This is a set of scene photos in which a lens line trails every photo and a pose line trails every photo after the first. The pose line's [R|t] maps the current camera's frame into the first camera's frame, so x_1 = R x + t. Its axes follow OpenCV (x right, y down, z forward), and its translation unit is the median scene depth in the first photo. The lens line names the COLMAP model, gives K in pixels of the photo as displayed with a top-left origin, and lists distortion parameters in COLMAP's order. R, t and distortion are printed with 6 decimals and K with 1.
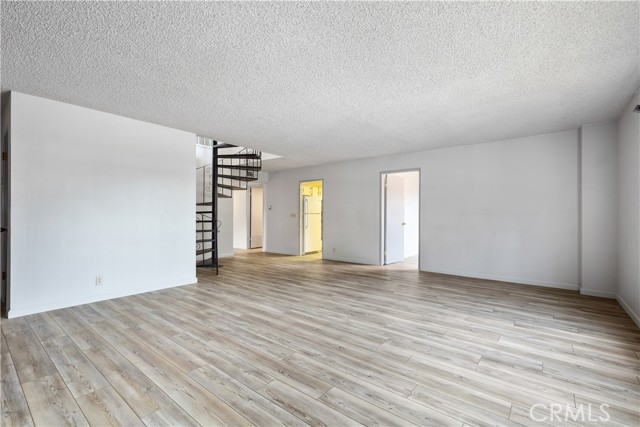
lens RADIAL K [[290.4, 0, 308.2], [0, 290.4, 213.0], [0, 0, 1]] dist [0.008315, -0.000311]
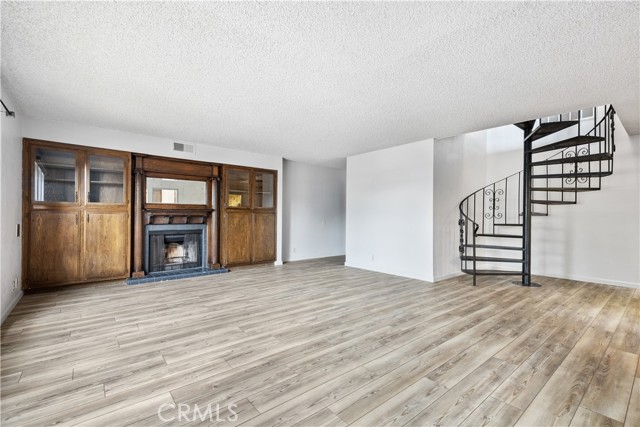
lens RADIAL K [[290.4, 0, 307.1], [0, 290.4, 214.9], [0, 0, 1]] dist [0.008315, -0.000311]
pose [[-0.216005, -0.008458, -0.976356, 1.051439], [-0.002100, 0.999964, -0.008198, 0.027269], [0.976390, 0.000279, -0.216015, 1.227763]]
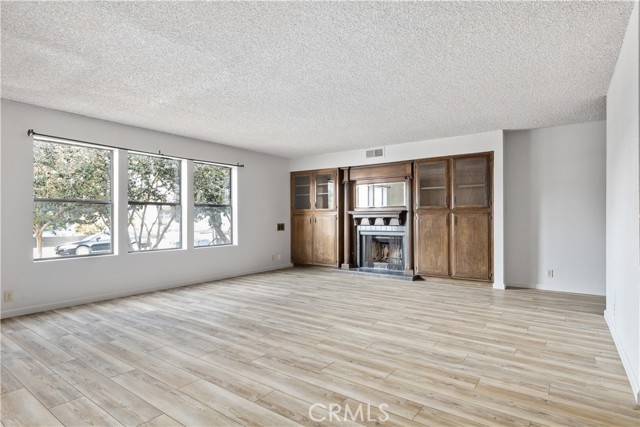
lens RADIAL K [[315.7, 0, 315.1], [0, 315.7, 214.1], [0, 0, 1]] dist [-0.002205, 0.000087]
pose [[-0.996917, -0.001005, -0.078457, 0.043867], [0.000298, 0.999862, -0.016588, 0.028888], [0.078463, -0.016560, -0.996779, 2.083055]]
